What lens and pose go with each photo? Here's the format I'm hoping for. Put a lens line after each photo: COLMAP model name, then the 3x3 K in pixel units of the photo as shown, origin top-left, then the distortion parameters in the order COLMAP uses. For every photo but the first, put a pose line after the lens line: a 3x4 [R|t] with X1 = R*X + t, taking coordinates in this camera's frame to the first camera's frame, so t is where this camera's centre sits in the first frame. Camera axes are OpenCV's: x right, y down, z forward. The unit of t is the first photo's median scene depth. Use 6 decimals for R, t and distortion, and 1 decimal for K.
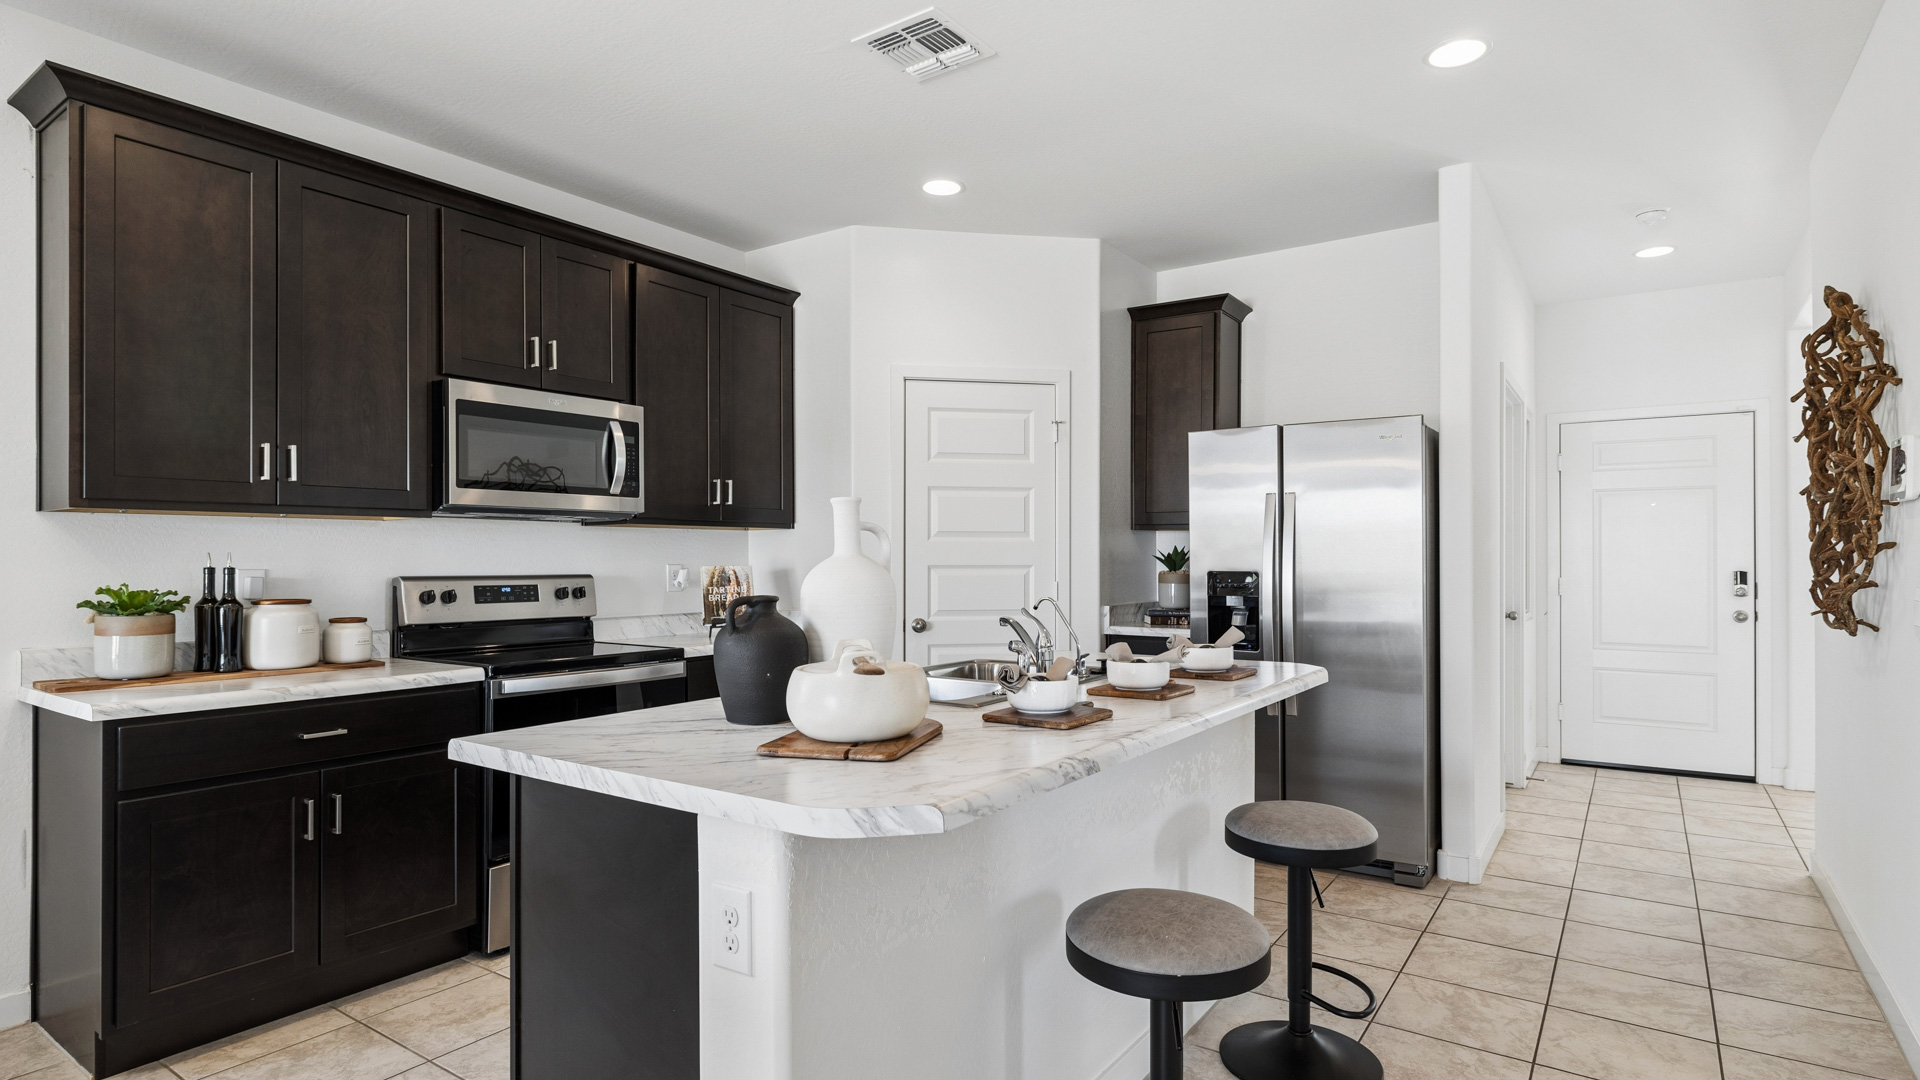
lens RADIAL K [[972.7, 0, 965.3], [0, 972.7, 551.5], [0, 0, 1]] dist [-0.005644, 0.001352]
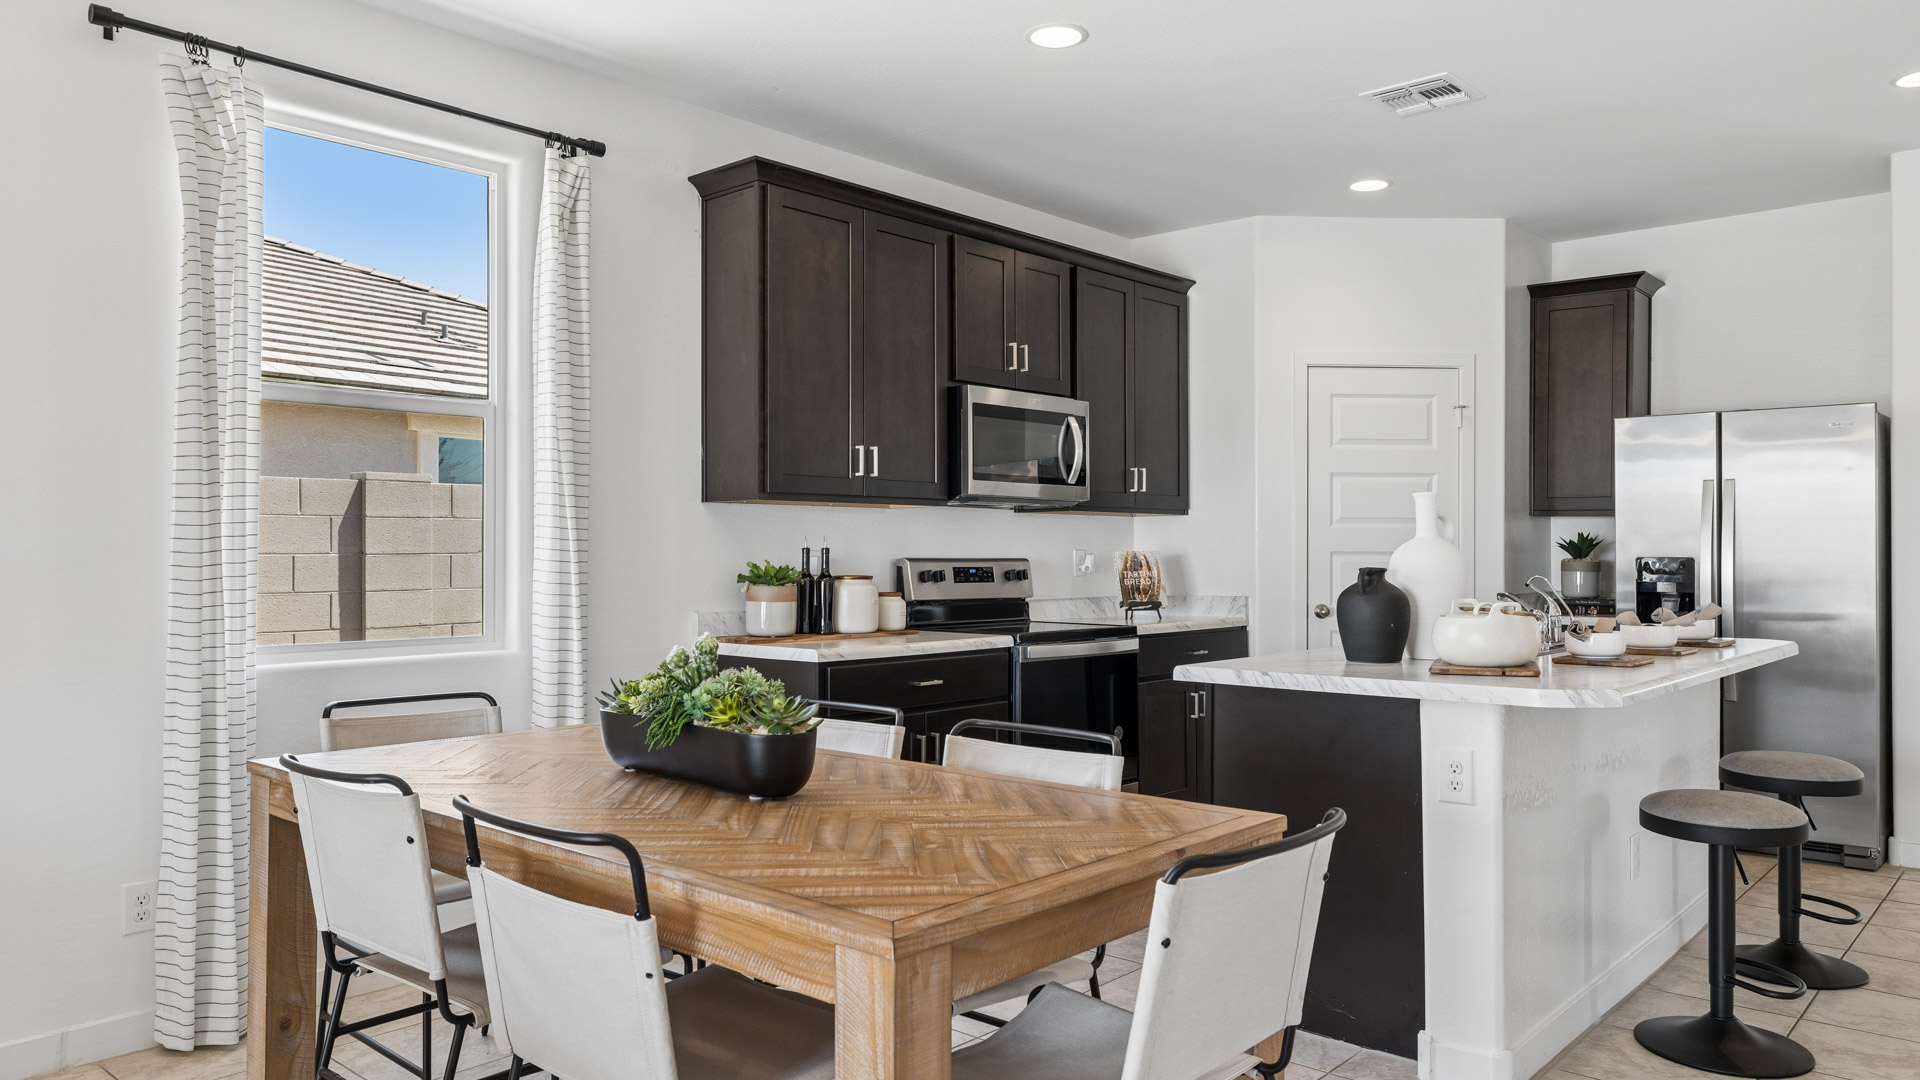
lens RADIAL K [[1292.7, 0, 958.6], [0, 1292.7, 540.1], [0, 0, 1]] dist [-0.001725, -0.005628]
pose [[0.991579, 0.002182, -0.129487, -0.291423], [-0.002442, 0.999995, -0.001853, 0.006945], [0.129482, 0.002153, 0.991579, -0.438778]]
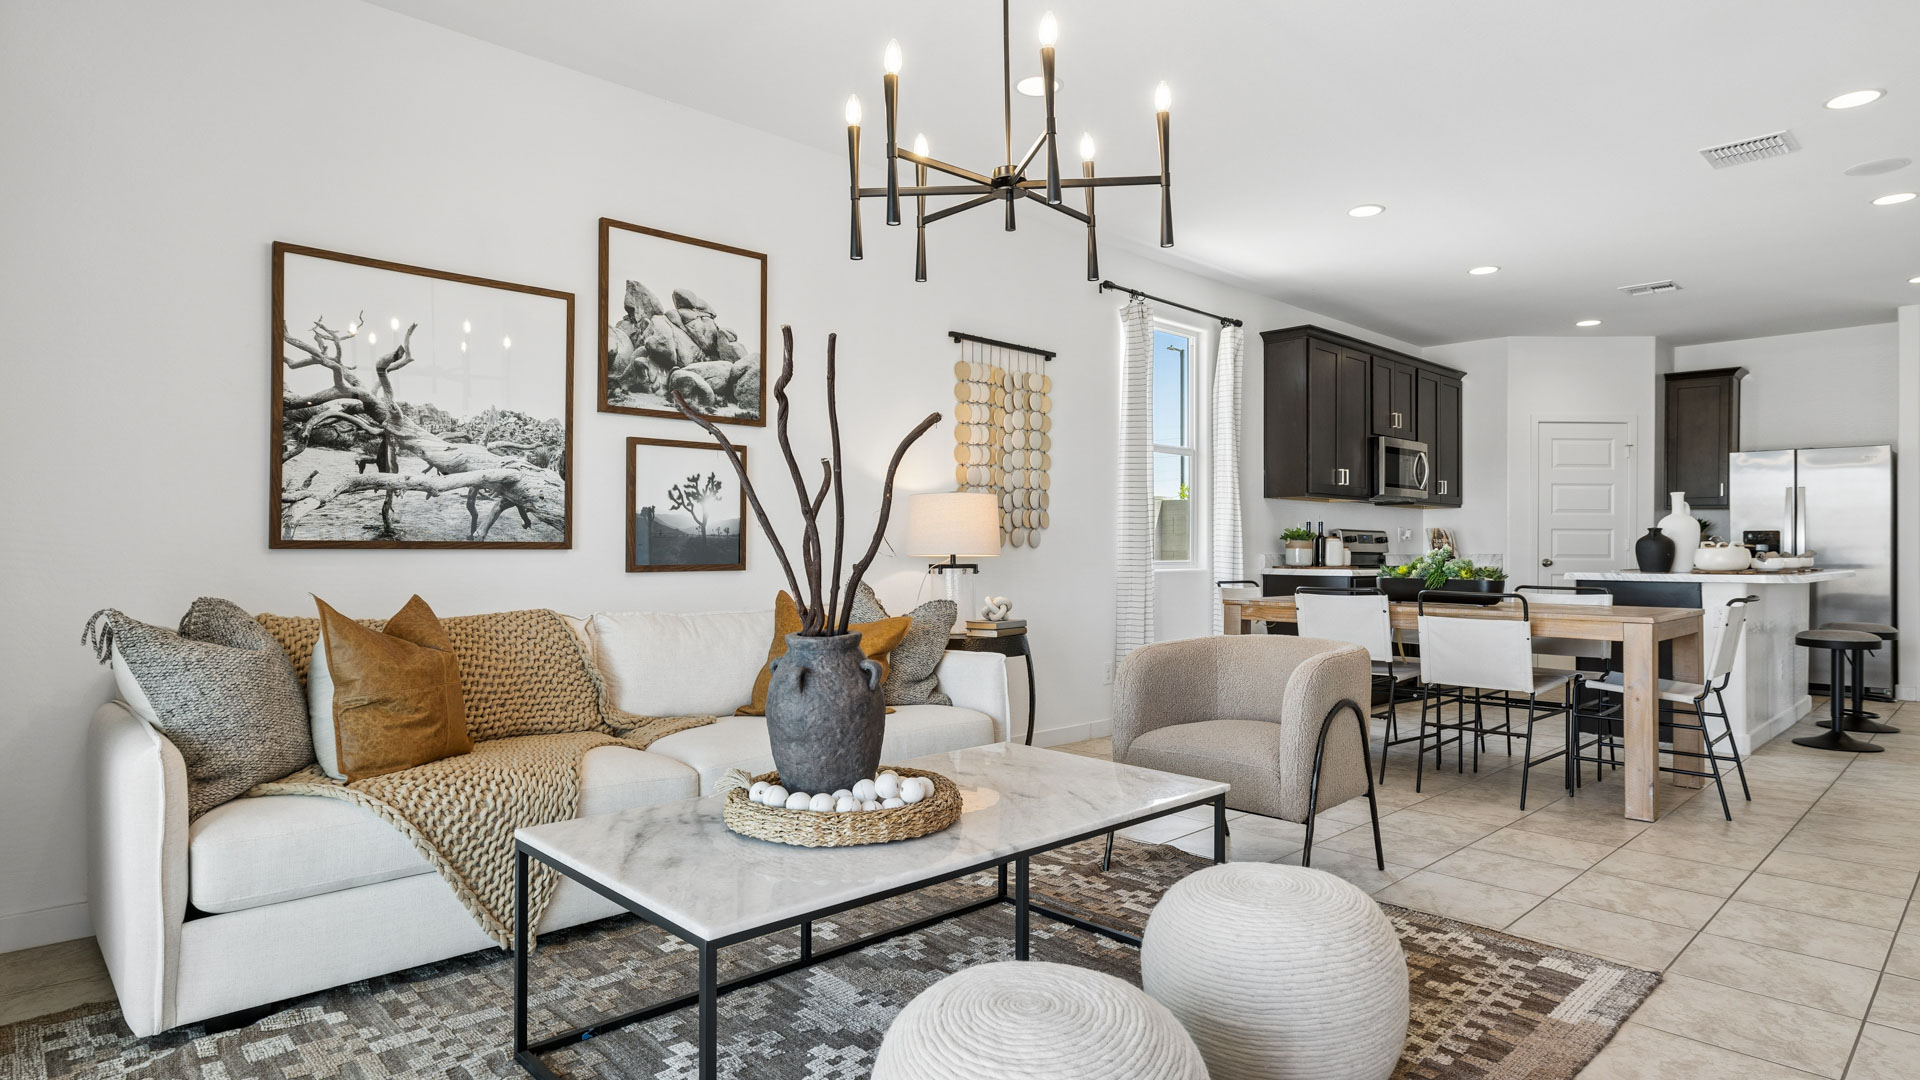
lens RADIAL K [[1076.3, 0, 948.9], [0, 1076.3, 547.5], [0, 0, 1]] dist [0.001465, 0.001385]
pose [[0.981899, 0.008667, -0.189206, -0.869821], [-0.007769, 0.999955, 0.005488, 0.054176], [0.189245, -0.003919, 0.981922, -1.309224]]
